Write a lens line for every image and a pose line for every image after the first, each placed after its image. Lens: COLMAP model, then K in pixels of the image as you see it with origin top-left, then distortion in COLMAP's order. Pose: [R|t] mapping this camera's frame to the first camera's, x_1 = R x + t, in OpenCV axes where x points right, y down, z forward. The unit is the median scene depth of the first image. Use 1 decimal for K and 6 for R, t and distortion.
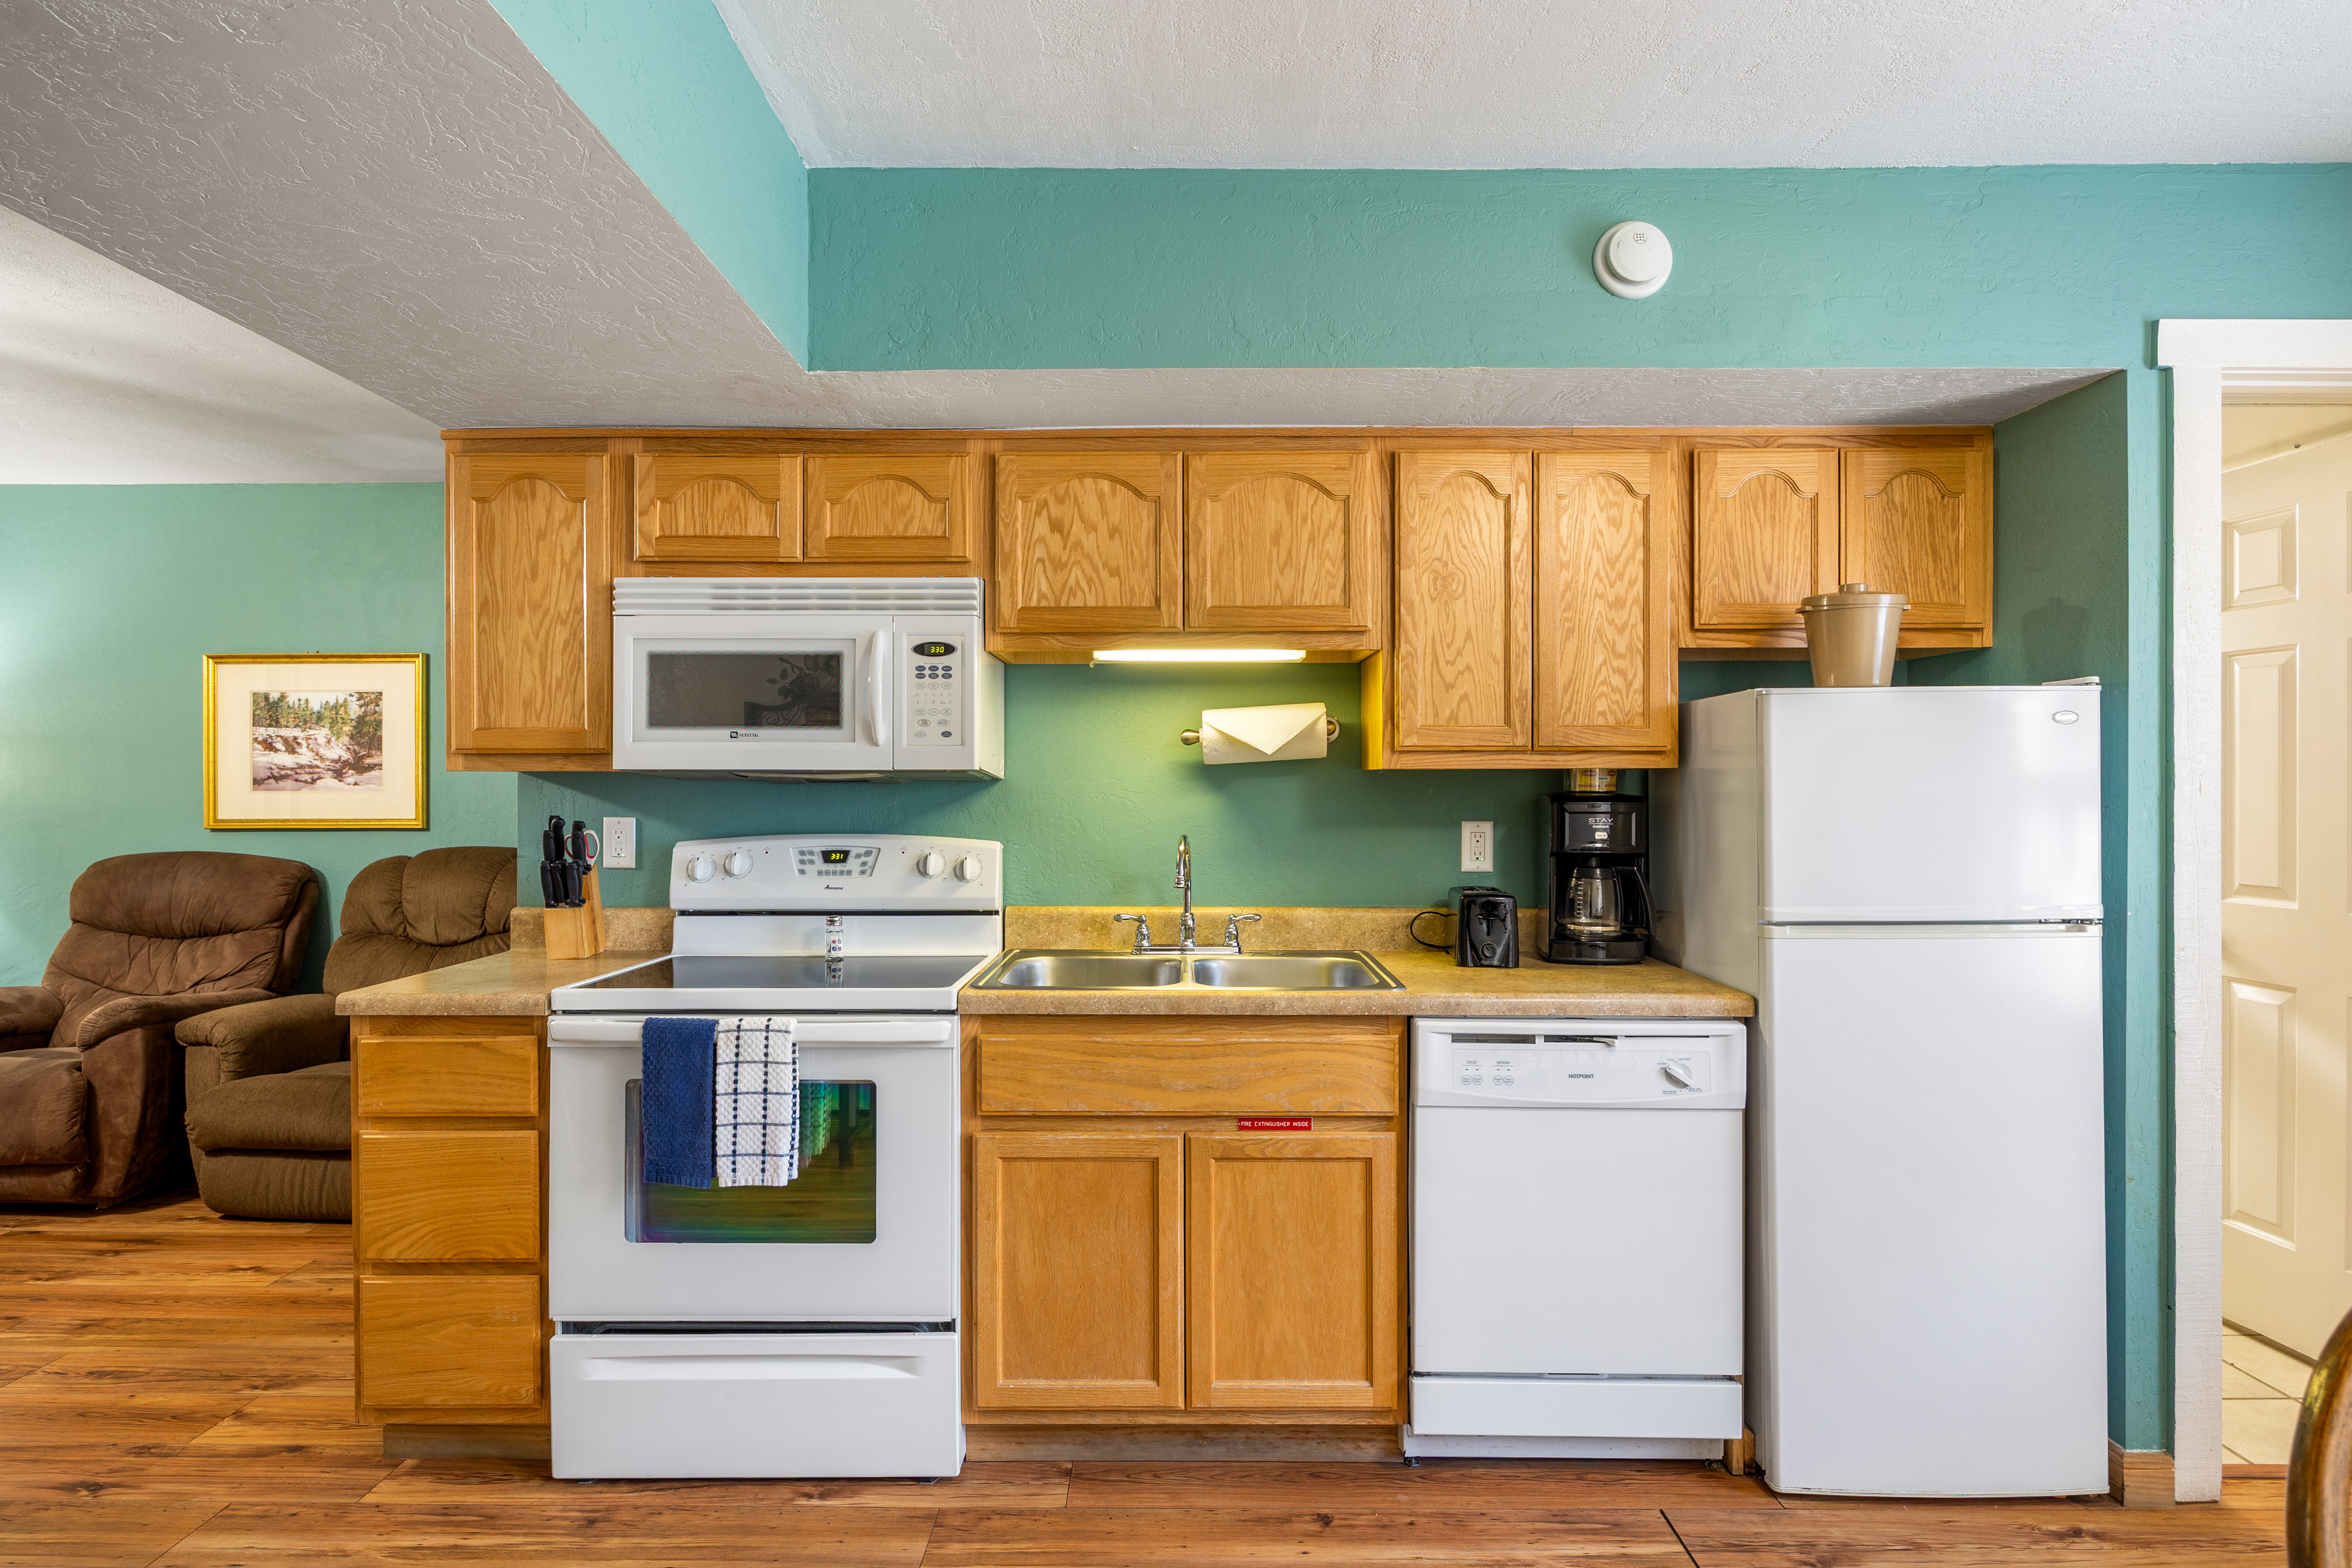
lens RADIAL K [[1257.3, 0, 1176.0], [0, 1257.3, 784.0], [0, 0, 1]] dist [-0.005194, -0.001608]
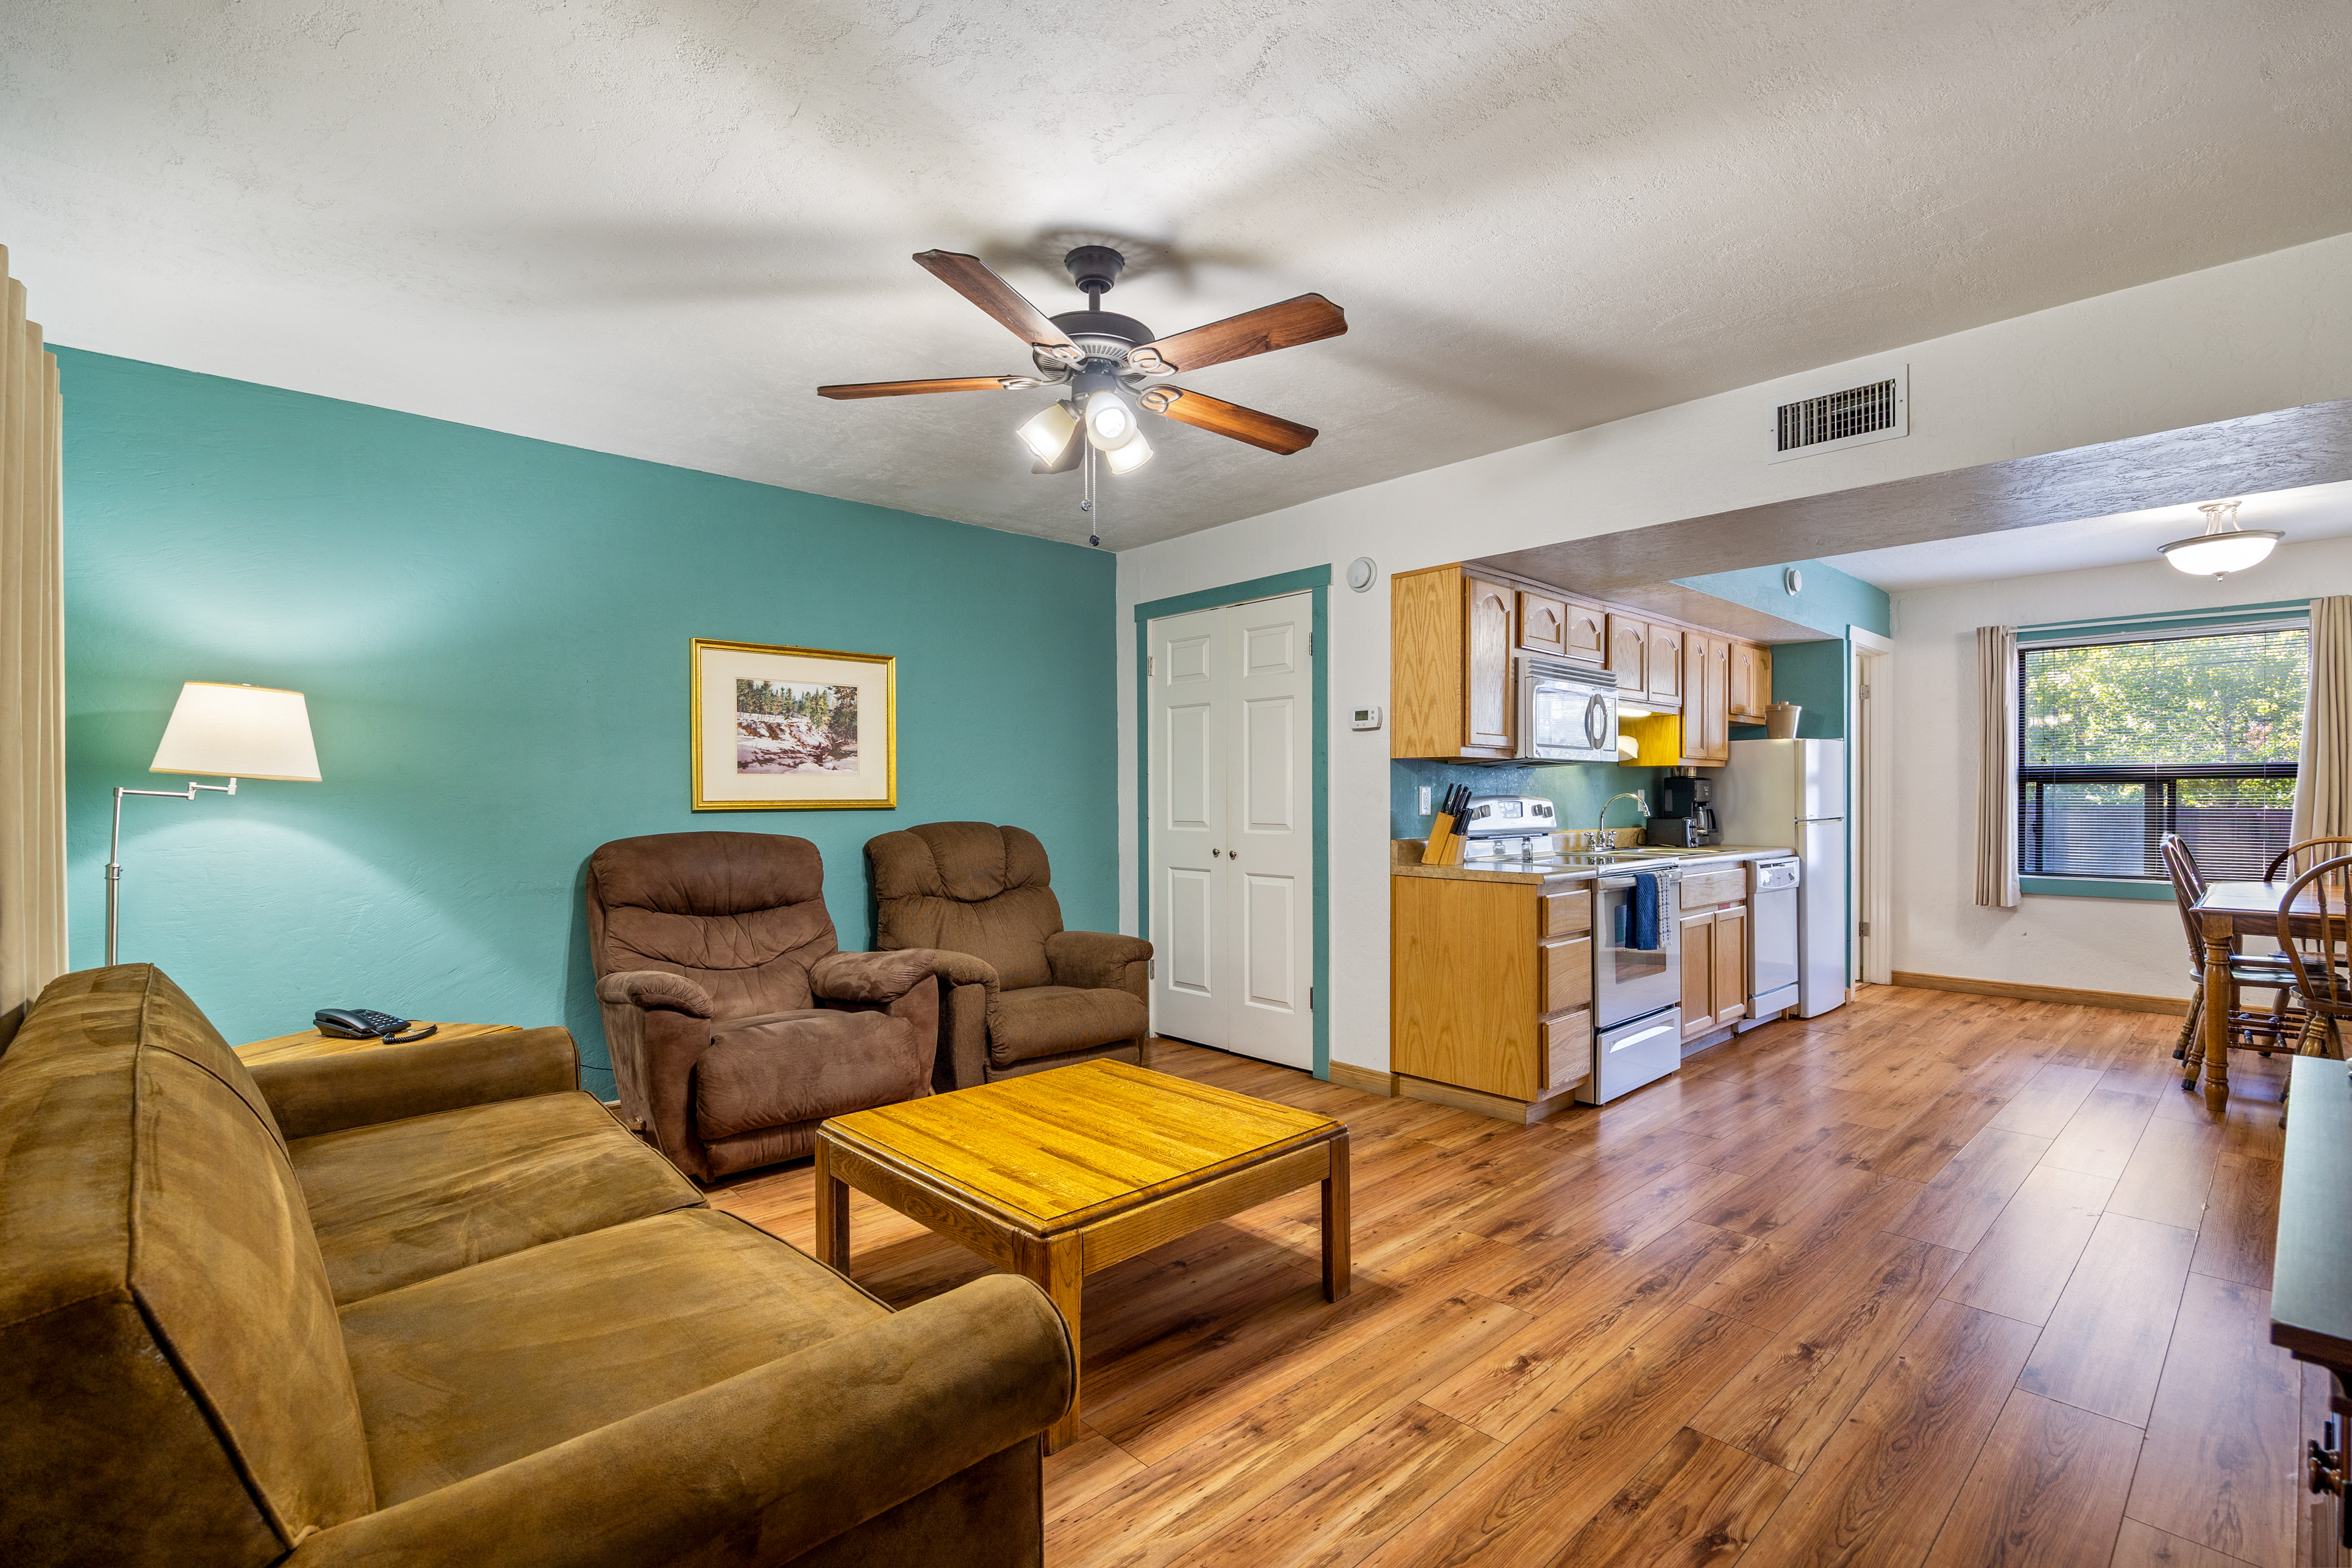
lens RADIAL K [[1071.6, 0, 1176.0], [0, 1071.6, 784.0], [0, 0, 1]] dist [0.000582, 0.000026]
pose [[0.722973, 0.006473, 0.690846, -1.089920], [0.001518, 0.999939, -0.010958, 0.024621], [-0.690875, 0.008971, 0.722919, 0.104628]]
